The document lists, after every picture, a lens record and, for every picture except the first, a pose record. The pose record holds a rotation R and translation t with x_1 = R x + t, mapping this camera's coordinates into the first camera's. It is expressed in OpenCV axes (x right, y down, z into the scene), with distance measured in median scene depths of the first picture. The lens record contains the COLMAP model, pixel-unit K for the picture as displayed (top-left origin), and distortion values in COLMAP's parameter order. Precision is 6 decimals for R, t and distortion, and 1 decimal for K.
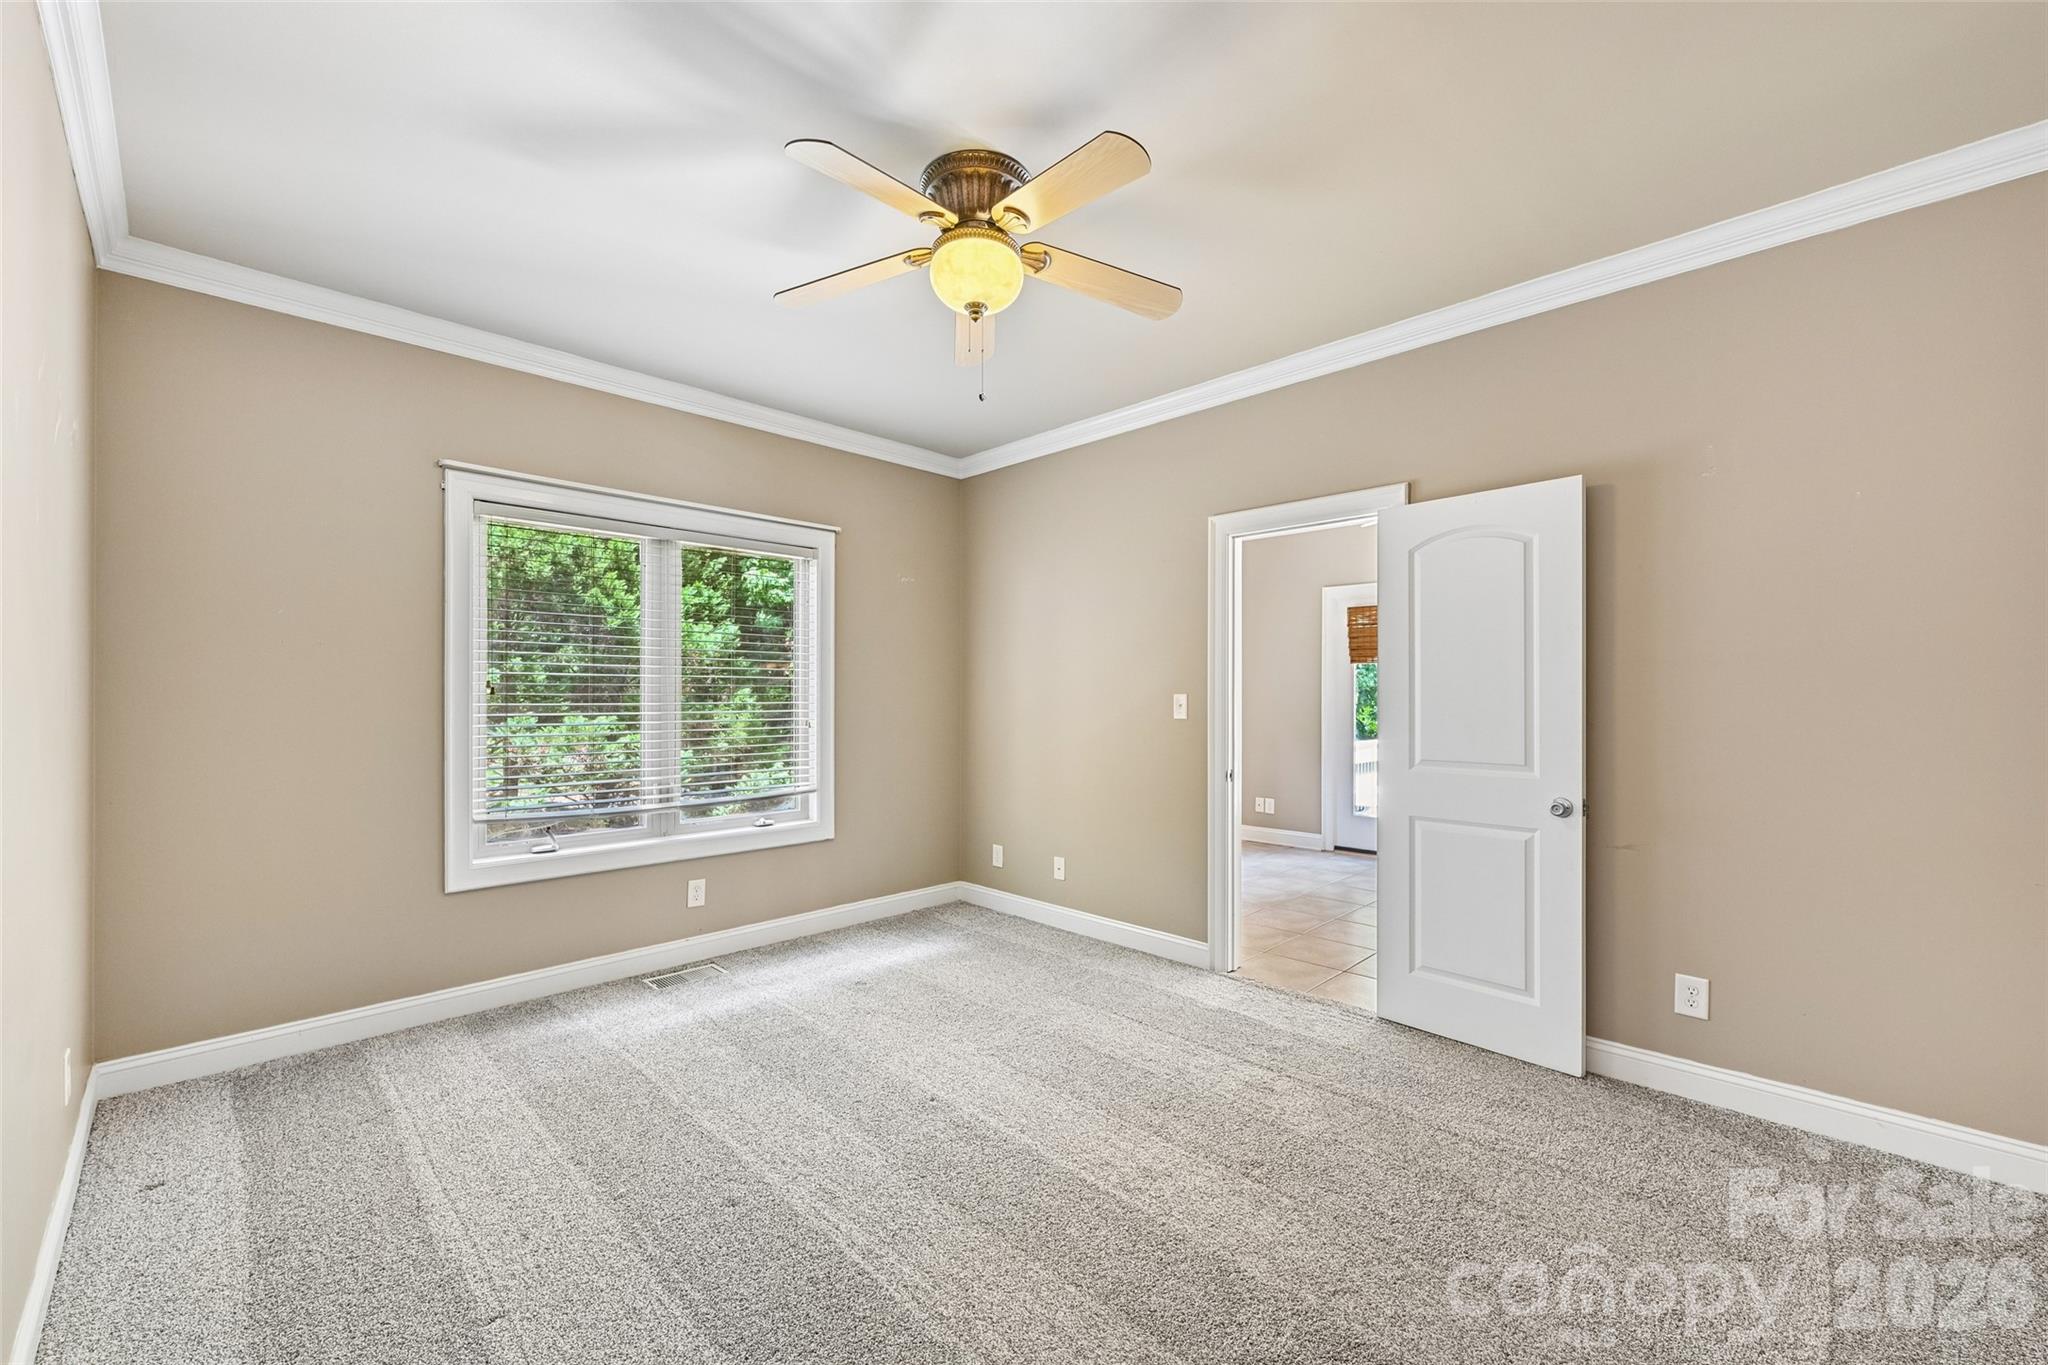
lens RADIAL K [[810.4, 0, 1029.4], [0, 810.4, 694.5], [0, 0, 1]] dist [-0.000142, 0.000039]
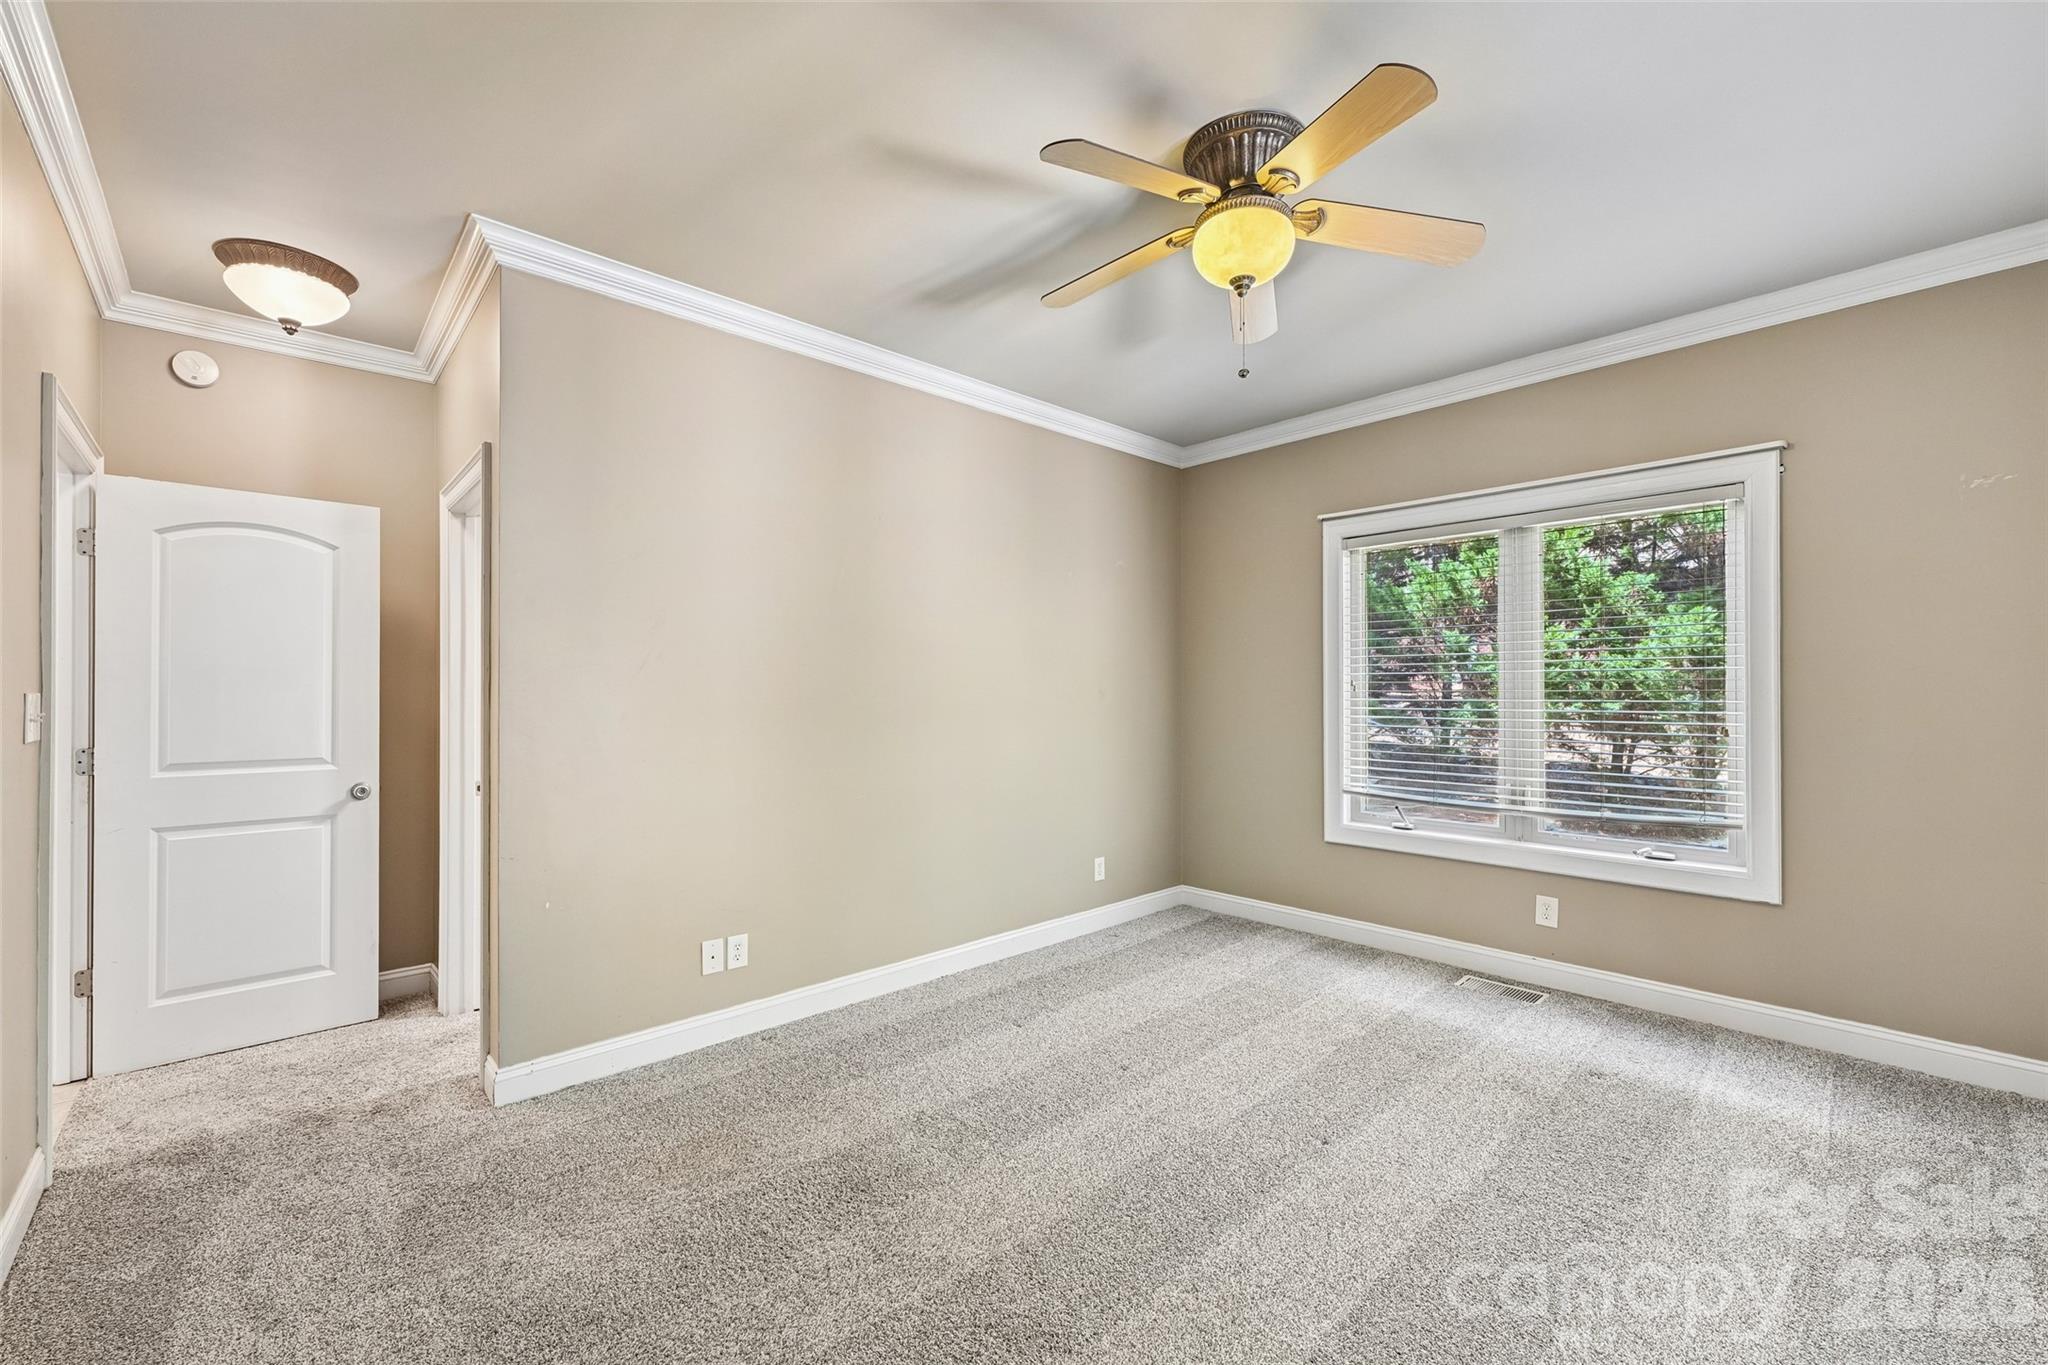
lens RADIAL K [[810.4, 0, 1029.2], [0, 810.4, 685.9], [0, 0, 1]] dist [-0.000142, 0.000039]
pose [[-0.036934, -0.007317, -0.999291, 0.539699], [0.006444, 0.999951, -0.007560, -0.002578], [0.999297, -0.006718, -0.036885, 0.485471]]
